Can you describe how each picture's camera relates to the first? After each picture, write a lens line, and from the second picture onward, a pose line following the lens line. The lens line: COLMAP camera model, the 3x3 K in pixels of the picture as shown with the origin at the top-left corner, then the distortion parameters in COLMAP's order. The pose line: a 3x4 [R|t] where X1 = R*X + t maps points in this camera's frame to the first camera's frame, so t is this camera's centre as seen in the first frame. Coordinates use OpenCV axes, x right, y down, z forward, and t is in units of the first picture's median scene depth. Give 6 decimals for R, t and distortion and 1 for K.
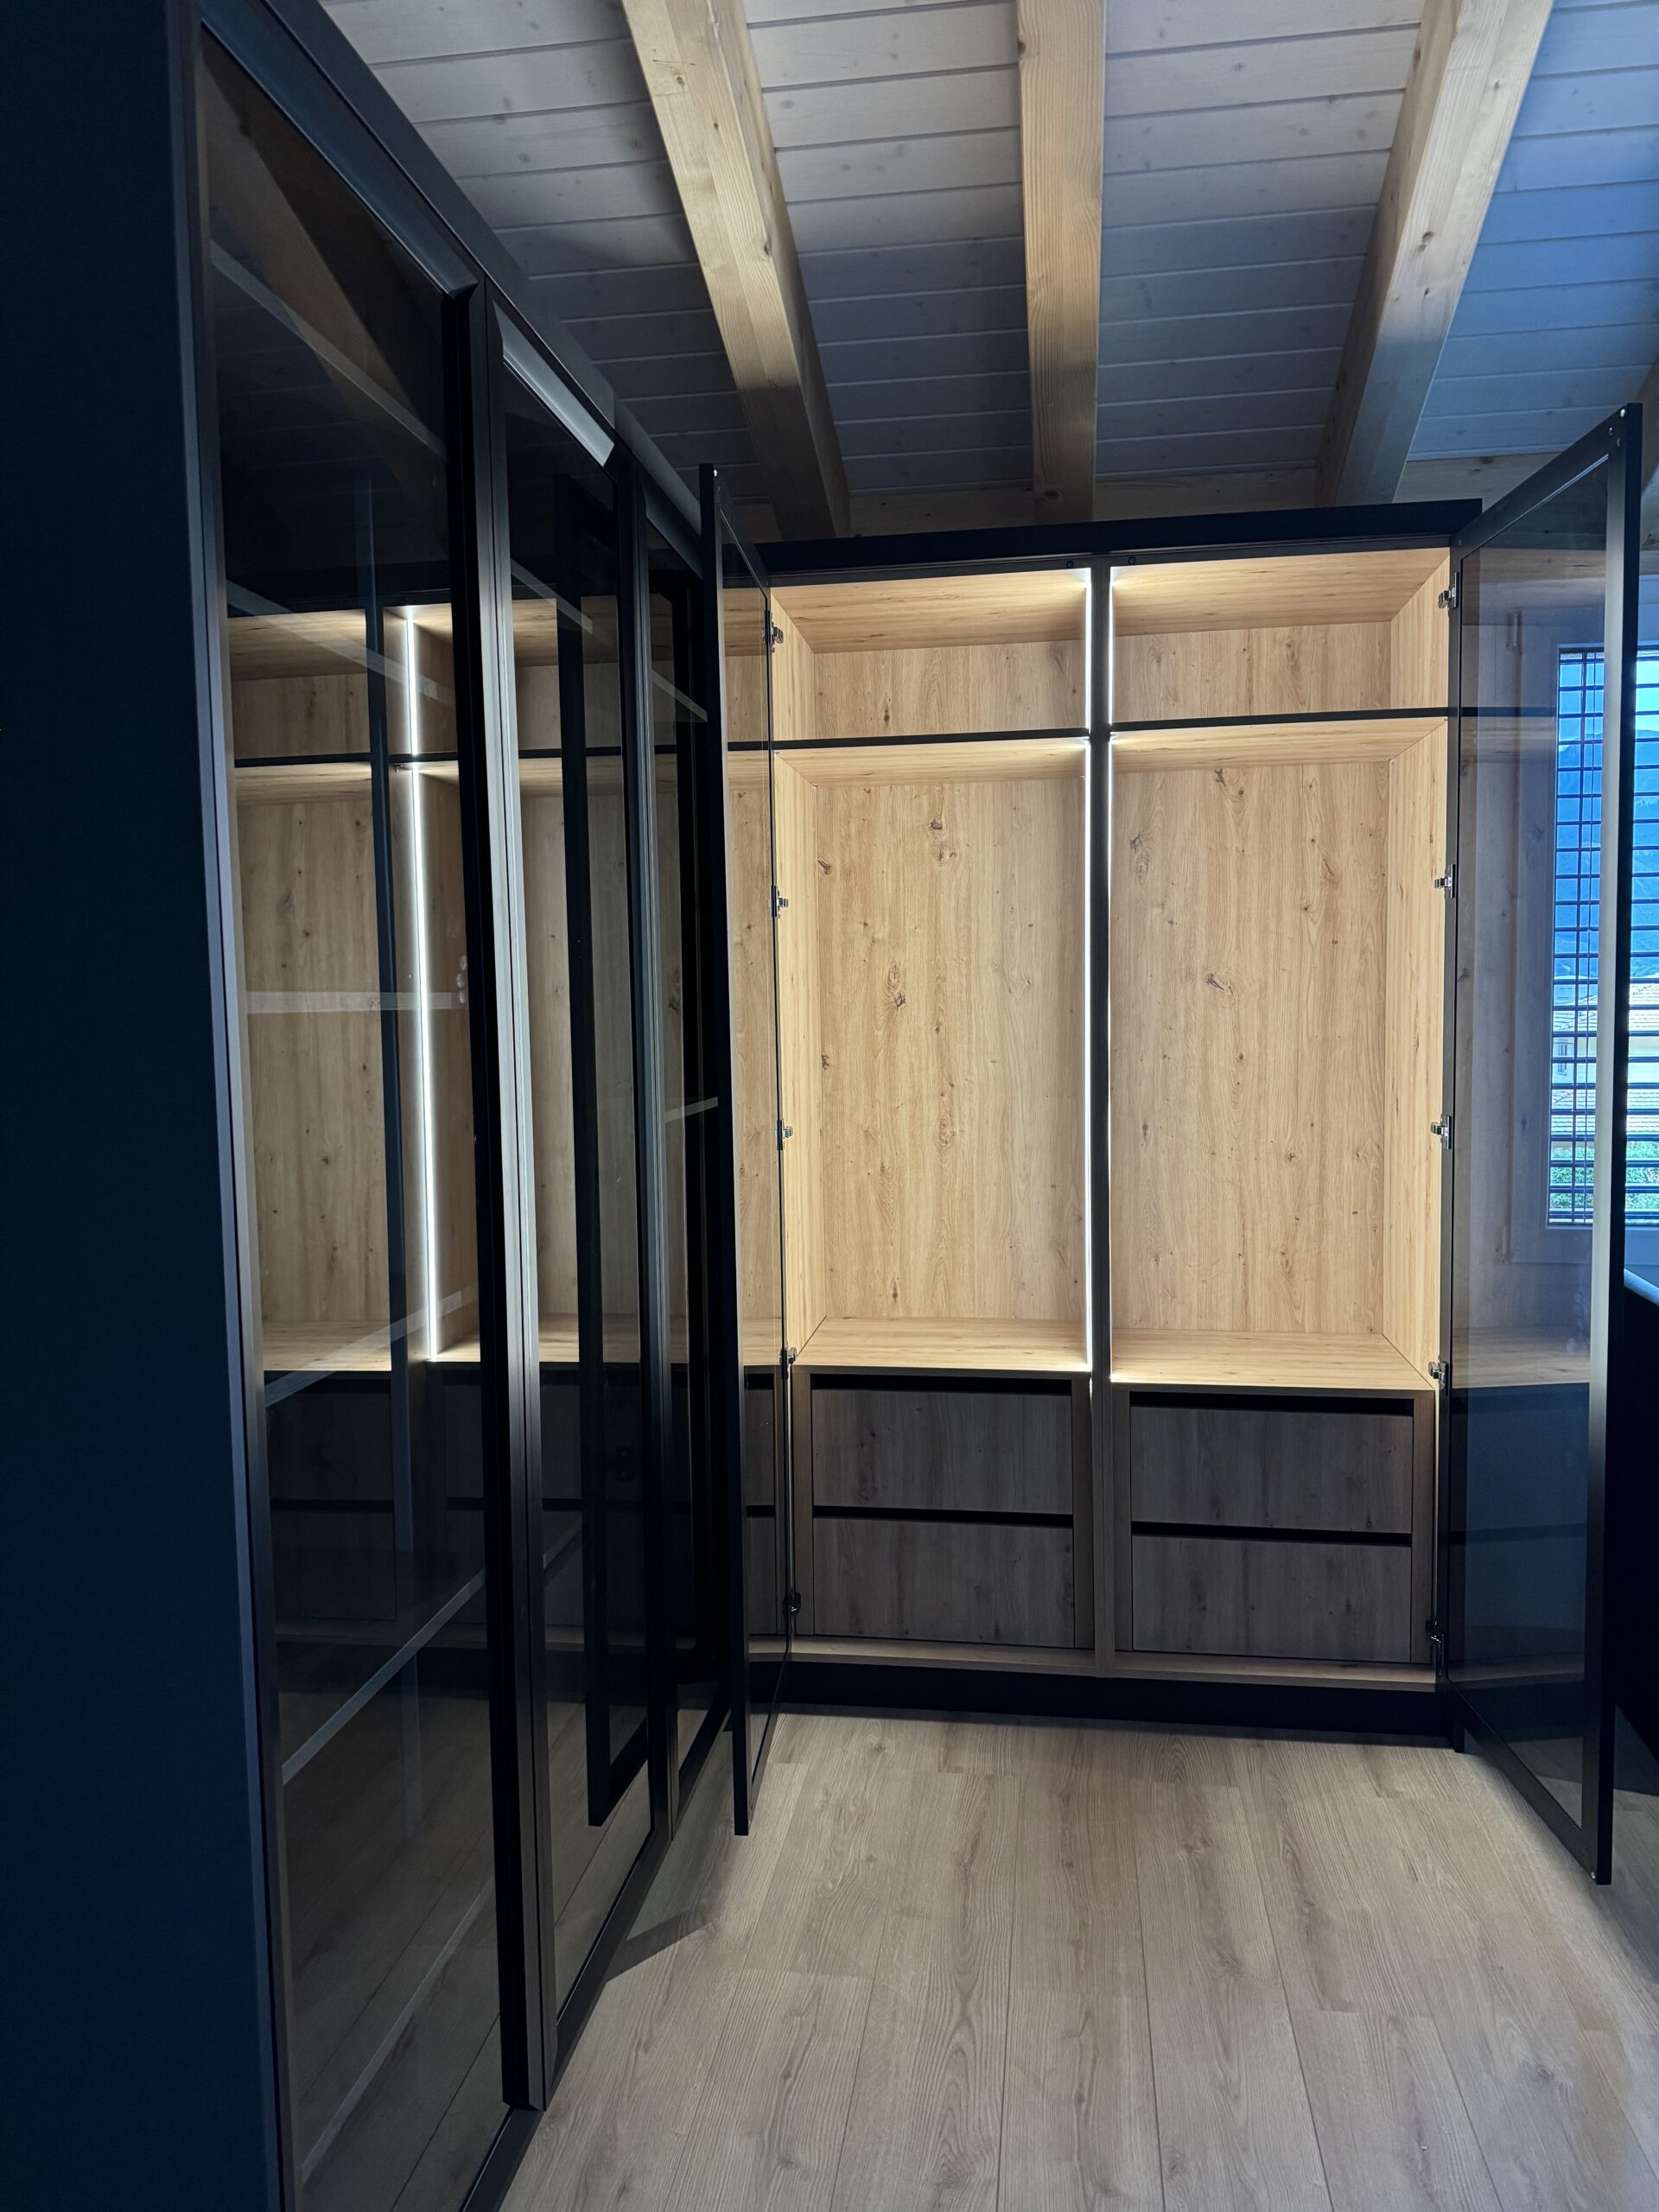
lens RADIAL K [[1554.1, 0, 829.5], [0, 1554.1, 1106.0], [0, 0, 1]] dist [0.094264, -0.139332]
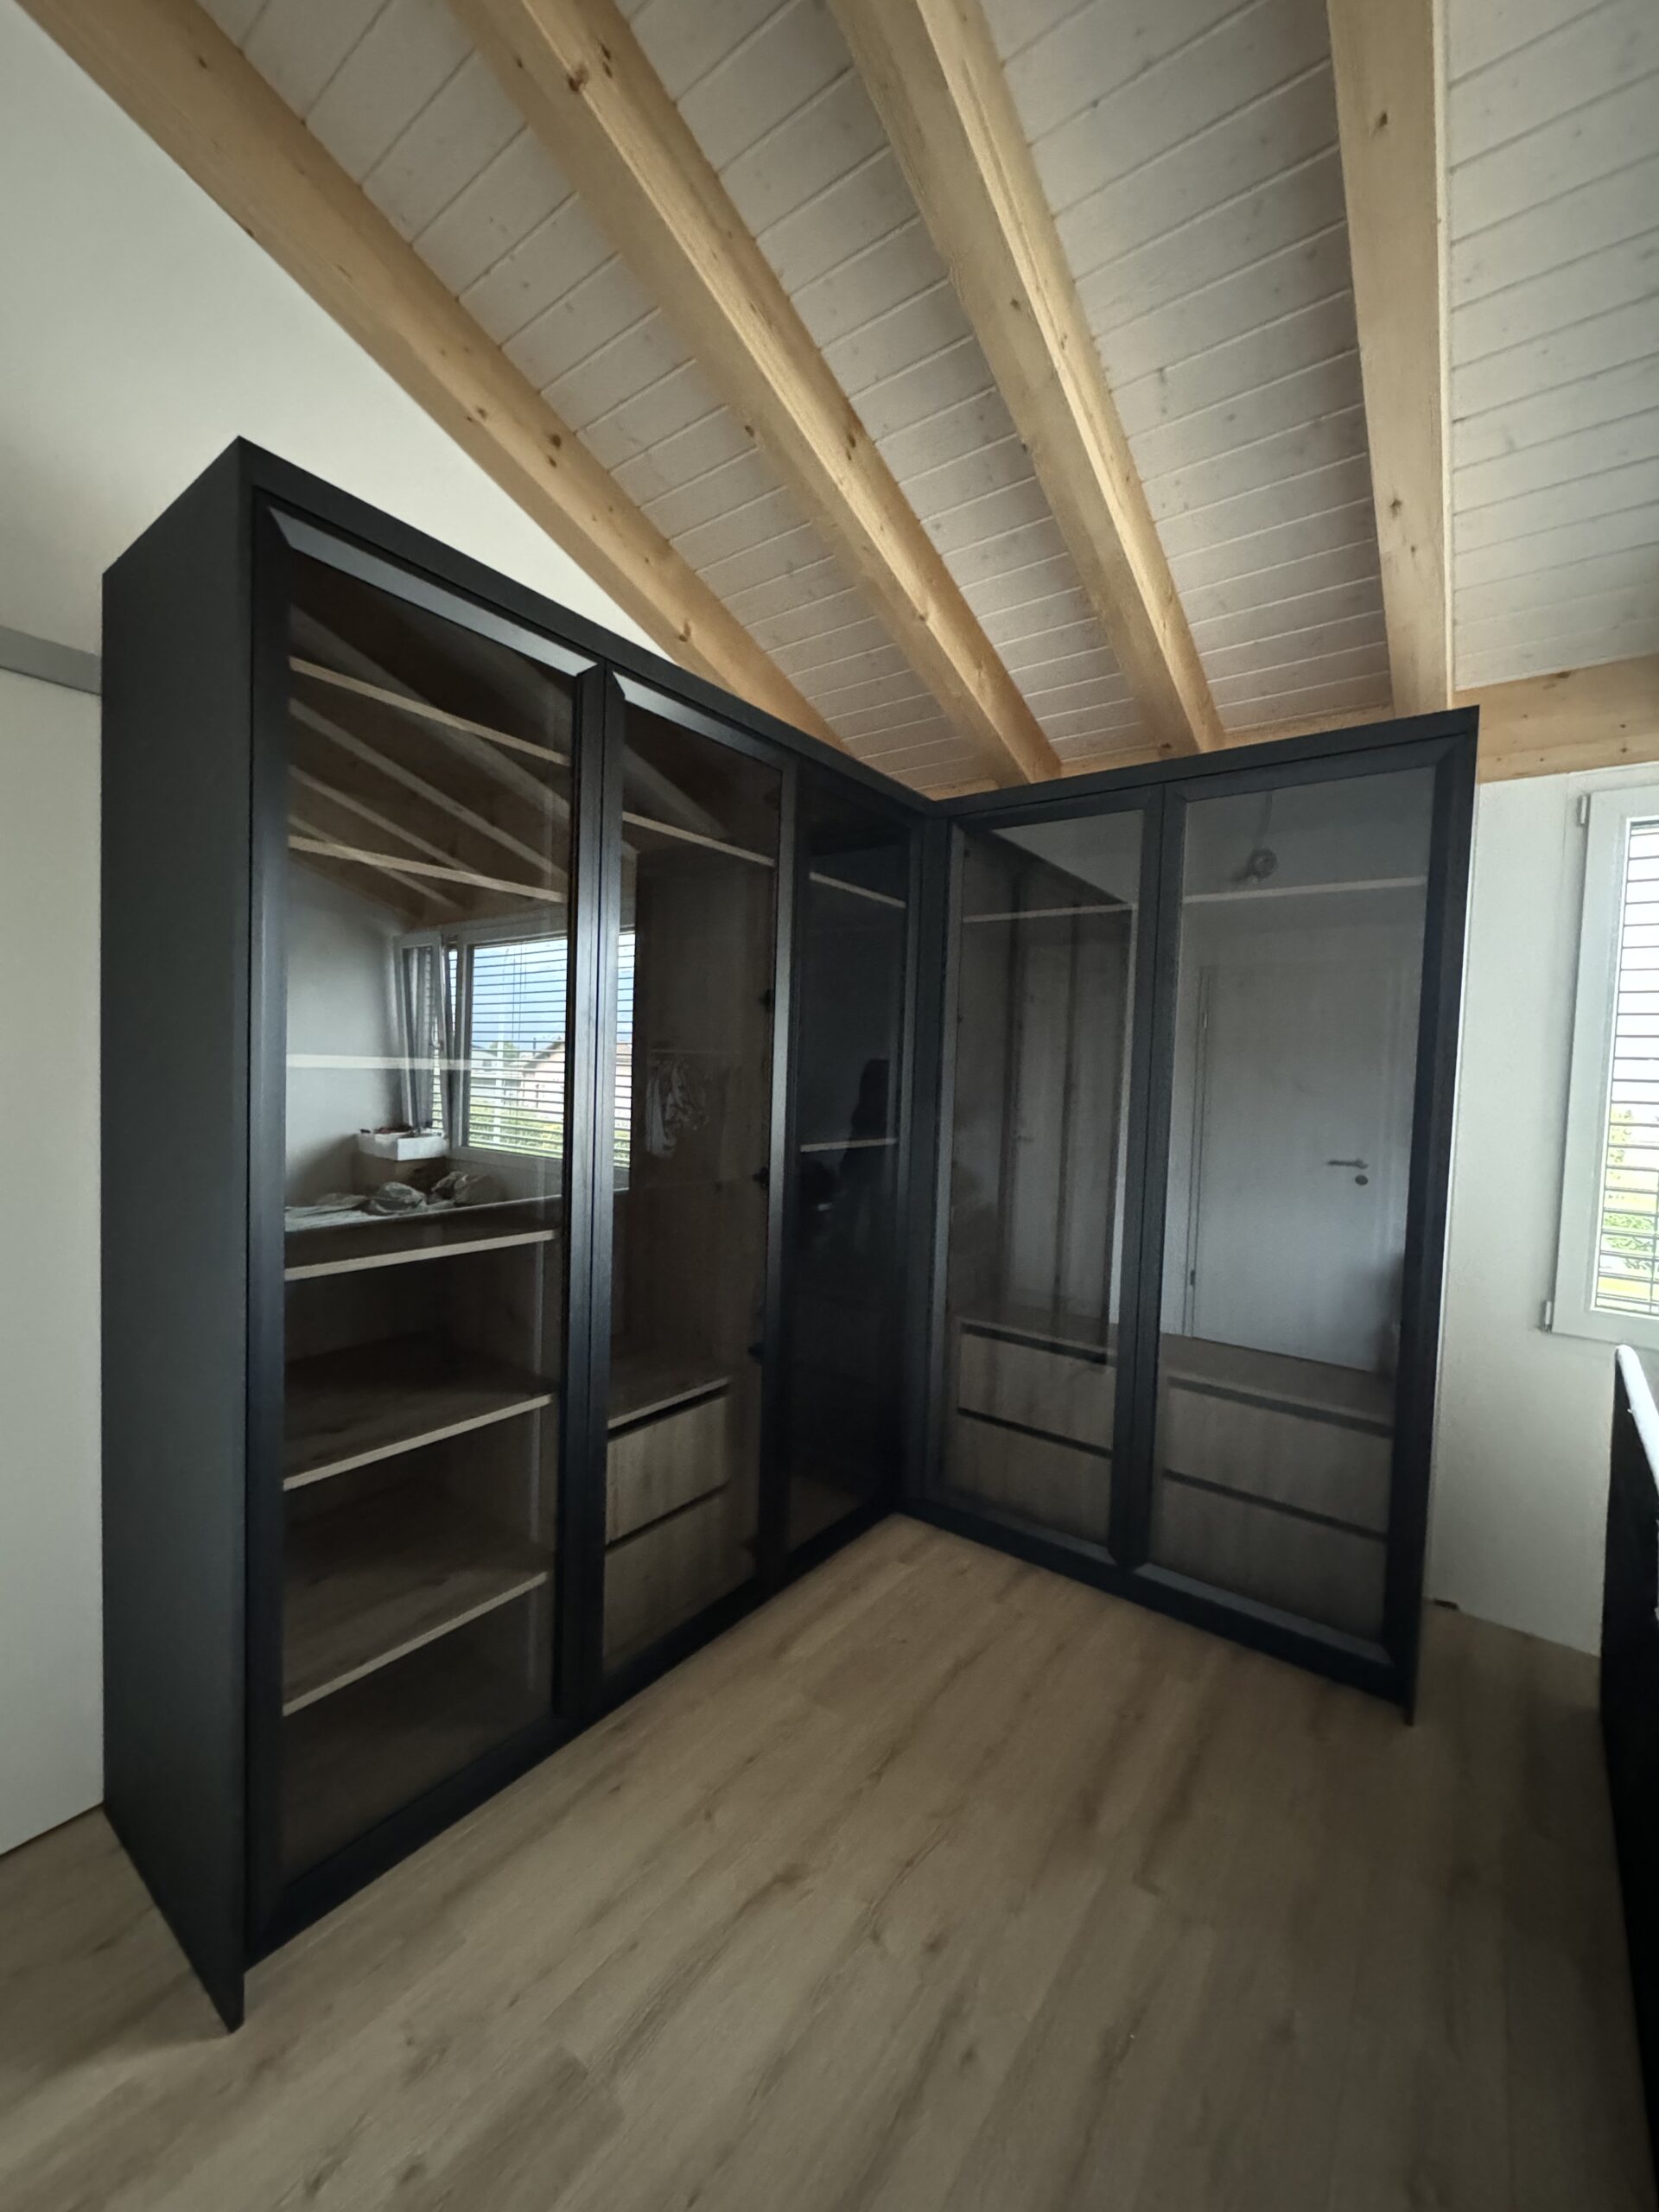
lens RADIAL K [[868.1, 0, 829.5], [0, 868.1, 1106.0], [0, 0, 1]] dist [-0.013442, -0.000084]
pose [[0.873570, 0.064902, -0.482353, 0.255012], [-0.081667, 0.996564, -0.013814, -0.018332], [0.479799, 0.051460, 0.875868, 0.154199]]
